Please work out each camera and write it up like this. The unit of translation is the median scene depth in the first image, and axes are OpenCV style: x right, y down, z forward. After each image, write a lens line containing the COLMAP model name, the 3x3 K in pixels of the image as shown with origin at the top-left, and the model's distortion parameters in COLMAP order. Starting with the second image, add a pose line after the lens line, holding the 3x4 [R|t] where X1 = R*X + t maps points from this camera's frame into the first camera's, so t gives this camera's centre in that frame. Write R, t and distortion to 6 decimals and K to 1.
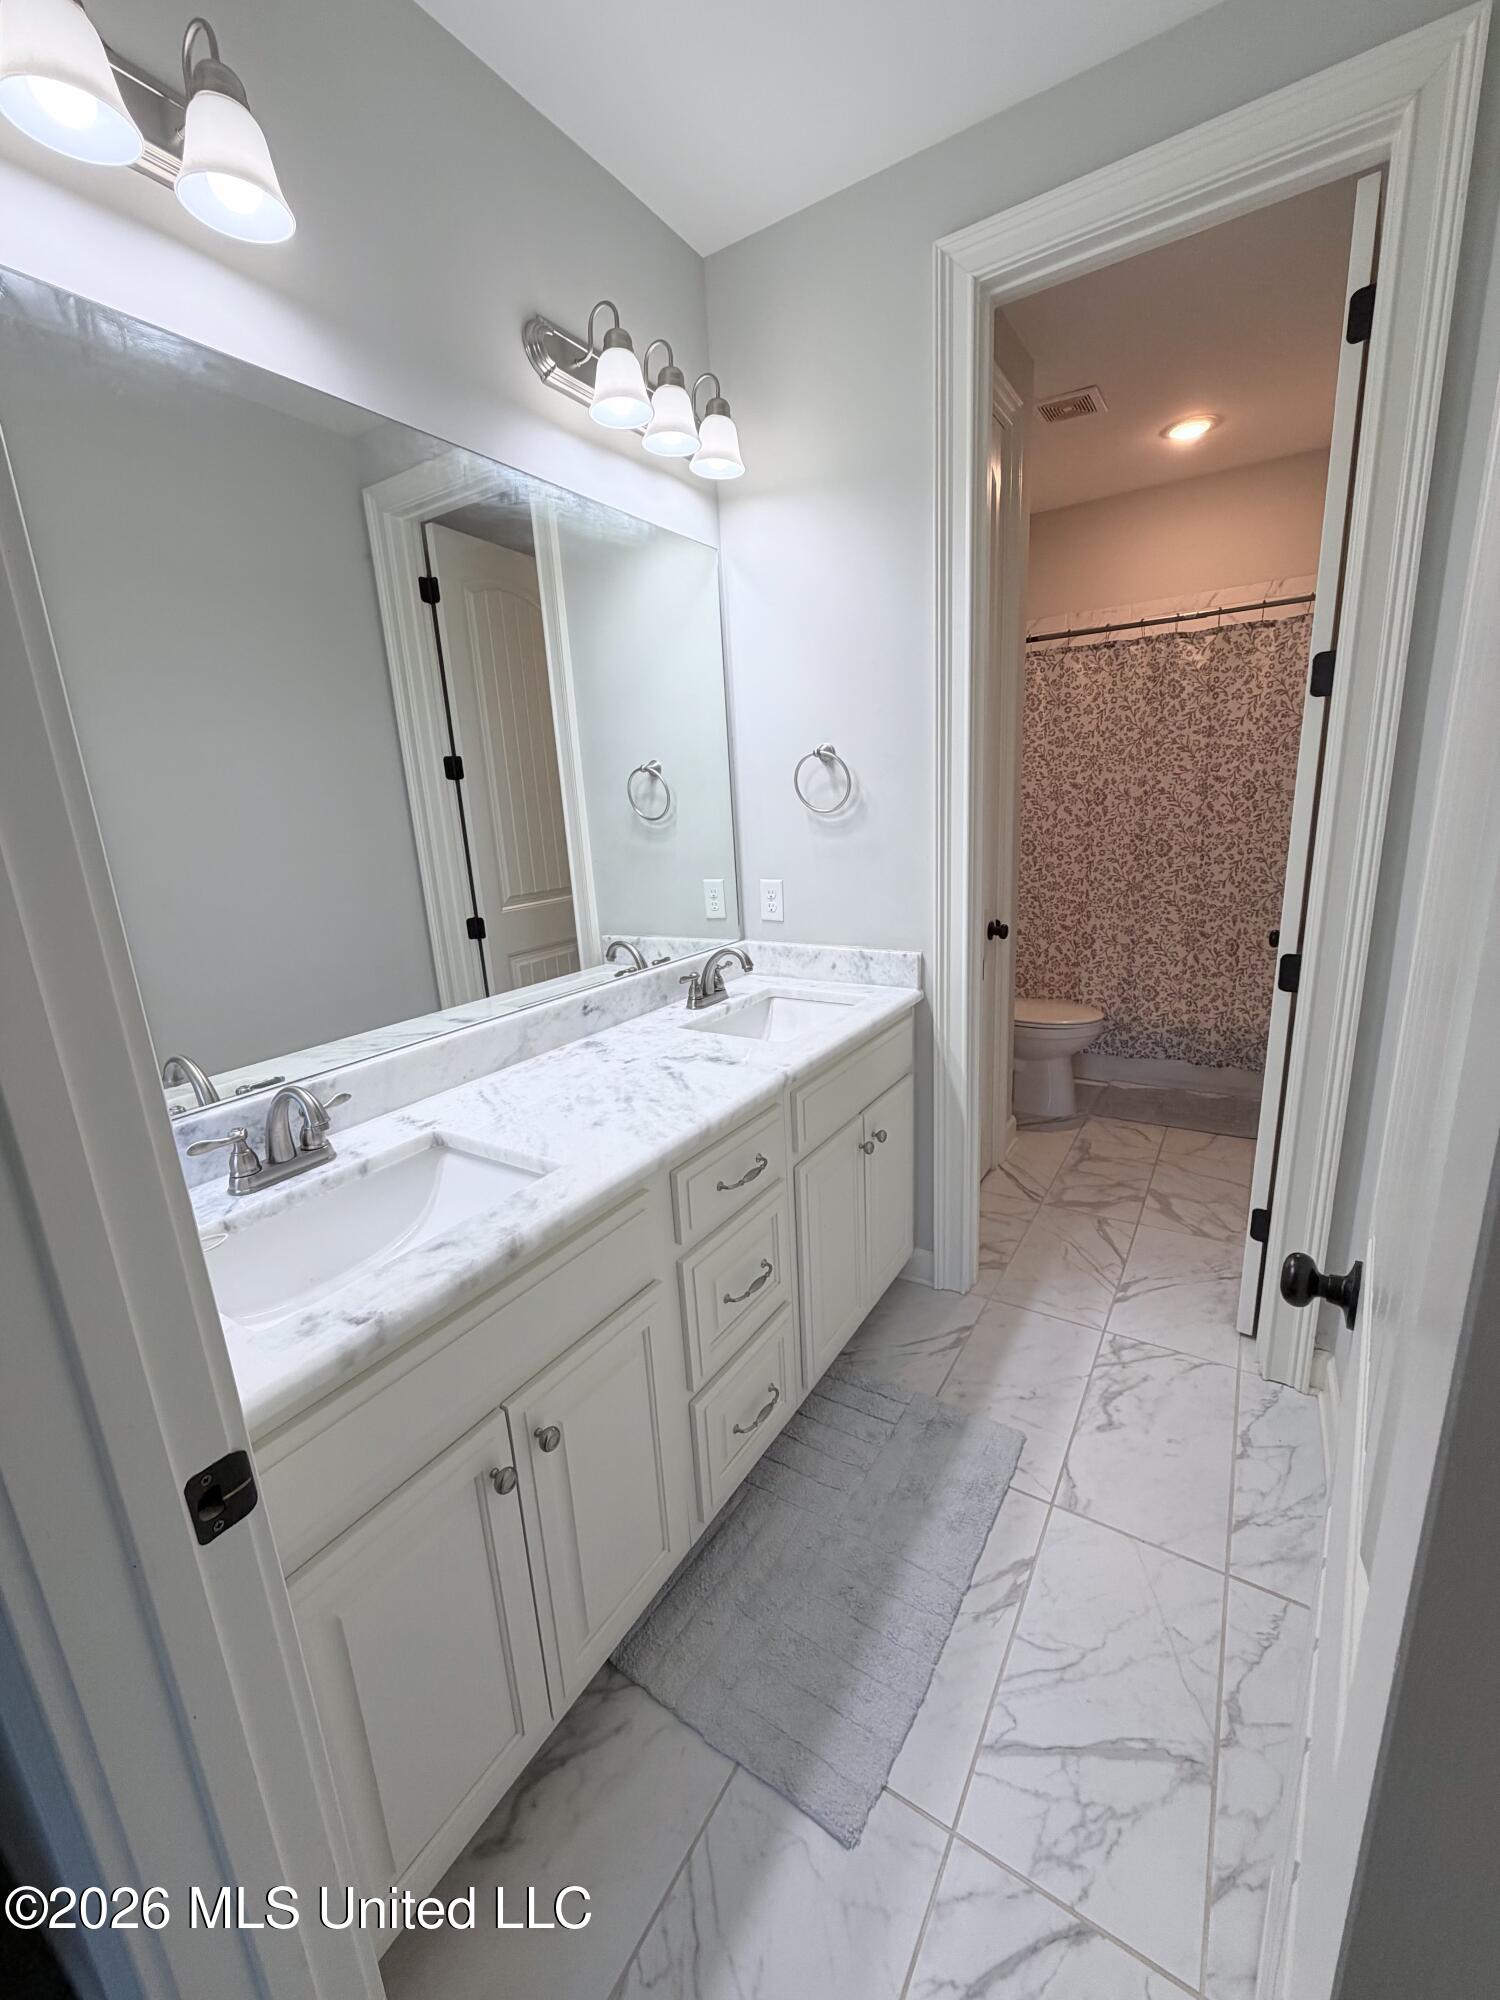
lens RADIAL K [[793.4, 0, 755.0], [0, 793.4, 993.2], [0, 0, 1]] dist [-0.001378, 0.000086]
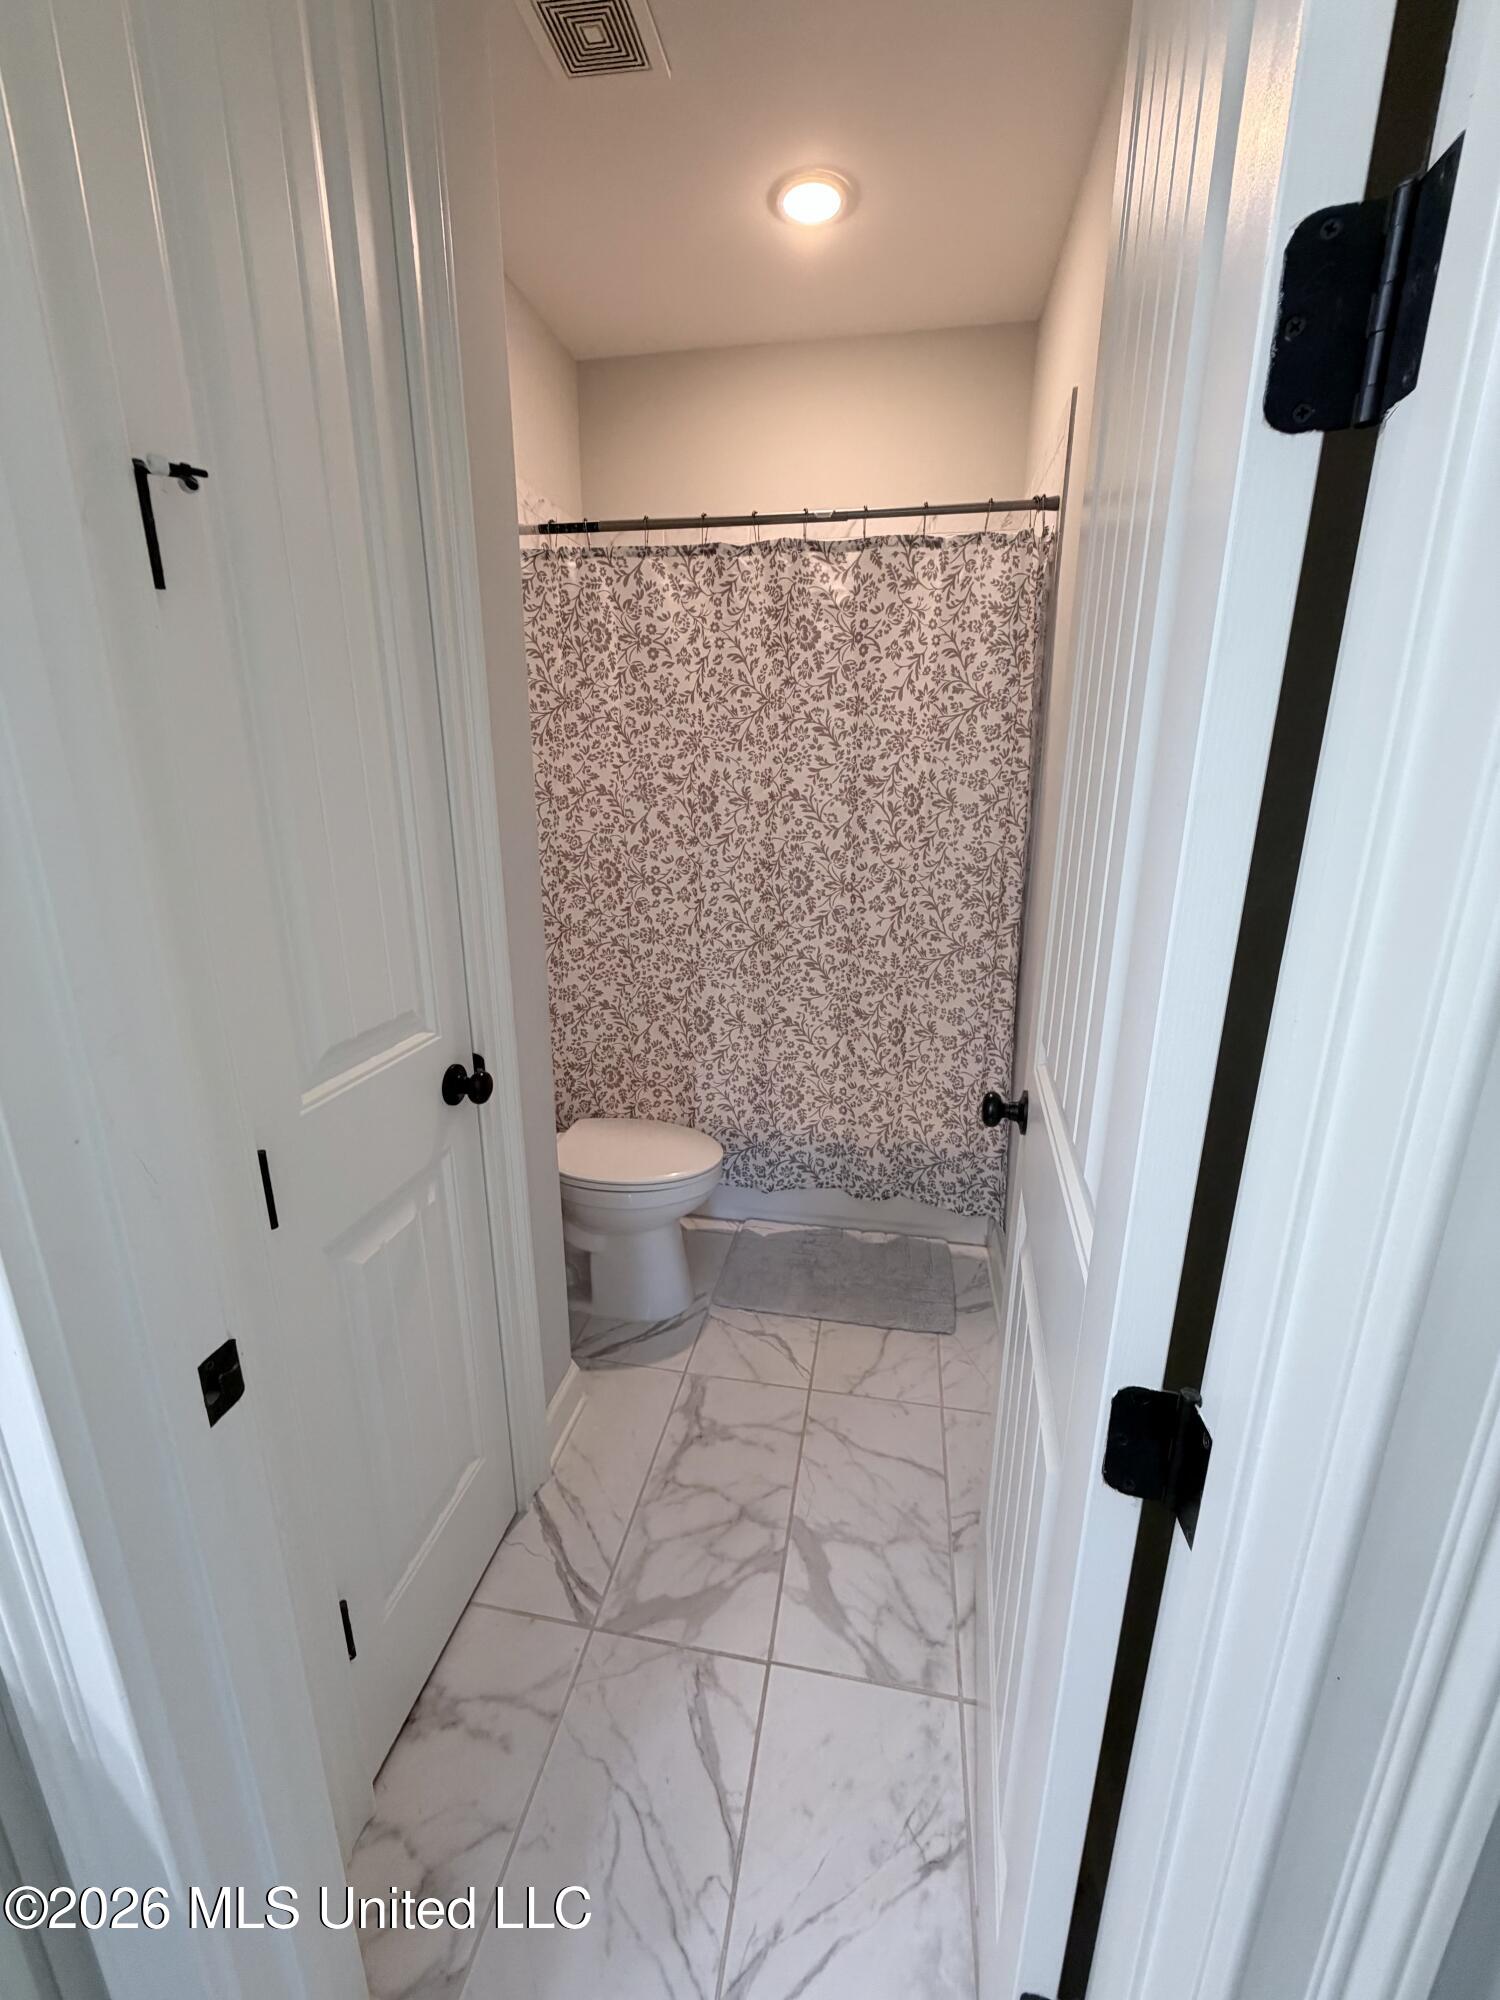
lens RADIAL K [[793.4, 0, 760.3], [0, 793.4, 996.5], [0, 0, 1]] dist [-0.001378, 0.000086]
pose [[0.921390, -0.044620, 0.386070, 0.230322], [0.037845, 0.998967, 0.025136, -0.108333], [-0.386793, -0.008550, 0.922127, 0.414103]]
